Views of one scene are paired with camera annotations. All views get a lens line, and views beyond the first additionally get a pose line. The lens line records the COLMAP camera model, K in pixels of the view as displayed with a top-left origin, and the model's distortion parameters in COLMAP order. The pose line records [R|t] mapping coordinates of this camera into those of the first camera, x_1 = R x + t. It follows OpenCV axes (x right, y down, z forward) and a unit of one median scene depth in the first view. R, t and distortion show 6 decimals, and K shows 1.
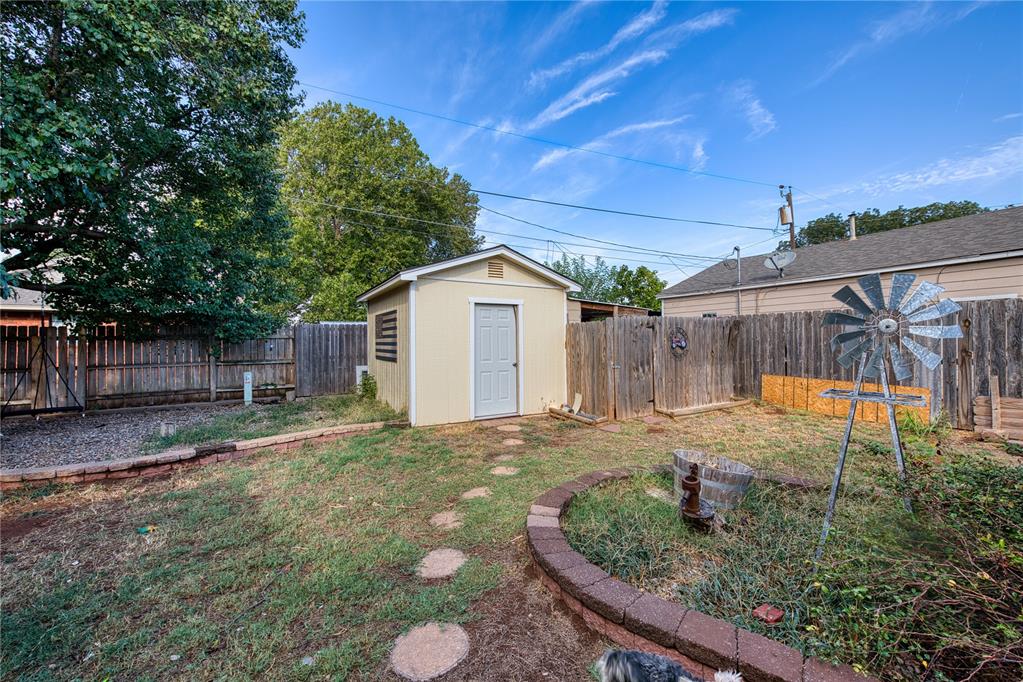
lens RADIAL K [[412.1, 0, 511.3], [0, 412.1, 337.2], [0, 0, 1]] dist [-0.000165, -0.000384]
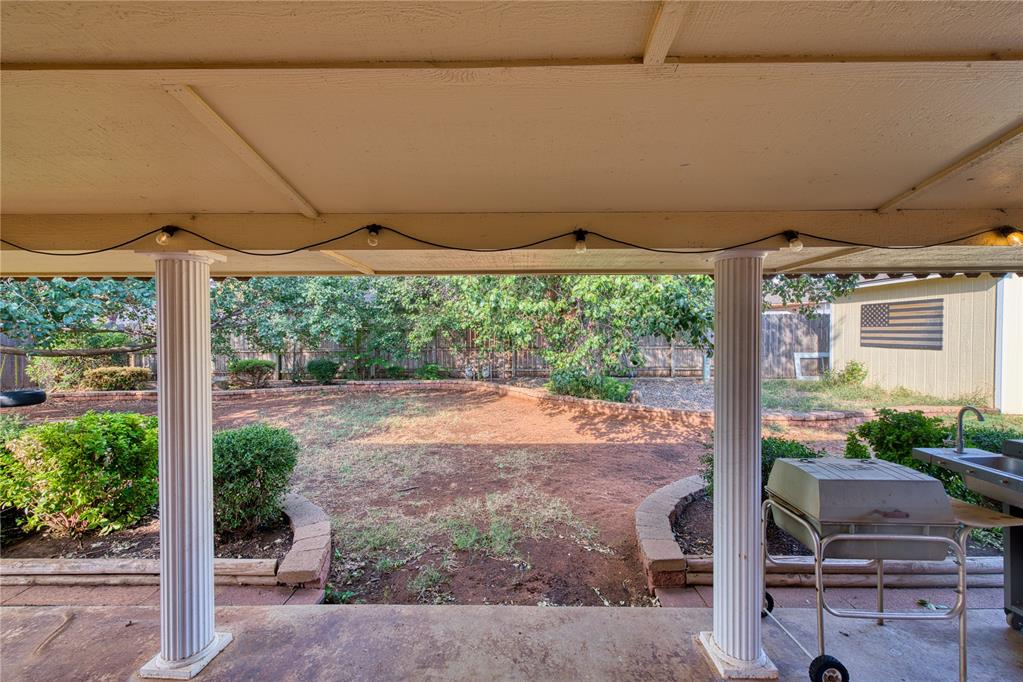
lens RADIAL K [[412.1, 0, 511.3], [0, 412.1, 337.2], [0, 0, 1]] dist [-0.000165, -0.000384]
pose [[0.860068, 0.011239, -0.510055, -0.667916], [0.000967, 0.999720, 0.023659, 0.004330], [0.510178, -0.020842, 0.859816, -0.417994]]
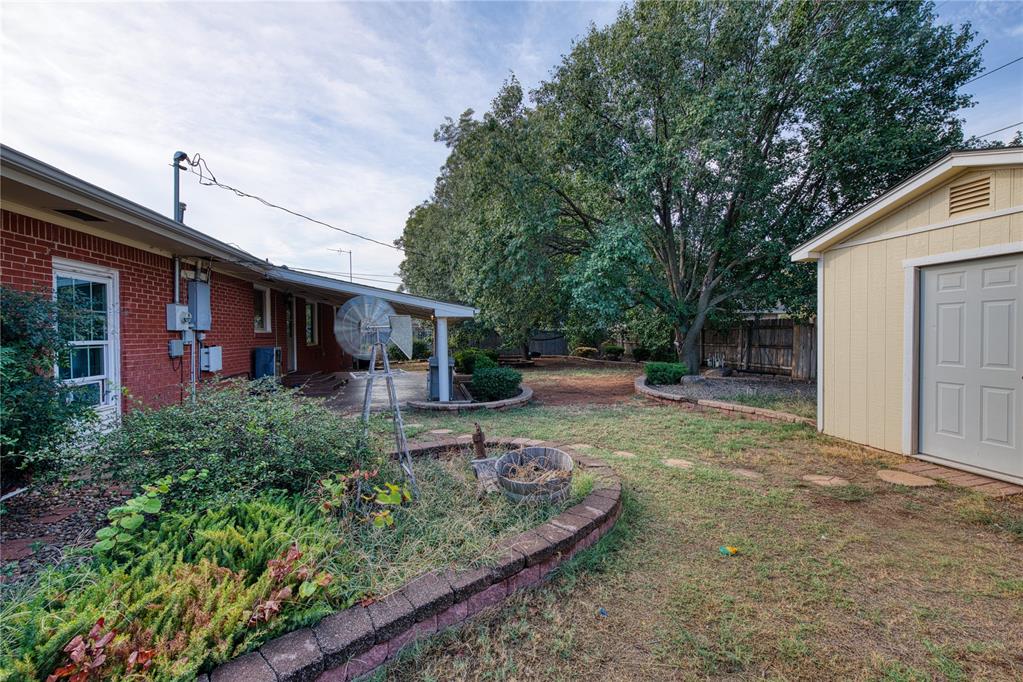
lens RADIAL K [[412.1, 0, 511.3], [0, 412.1, 337.2], [0, 0, 1]] dist [-0.000165, -0.000384]
pose [[-0.341967, 0.017675, -0.939546, 0.637996], [0.012643, 0.999819, 0.014208, 0.004974], [0.939627, -0.007020, -0.342129, 0.598616]]
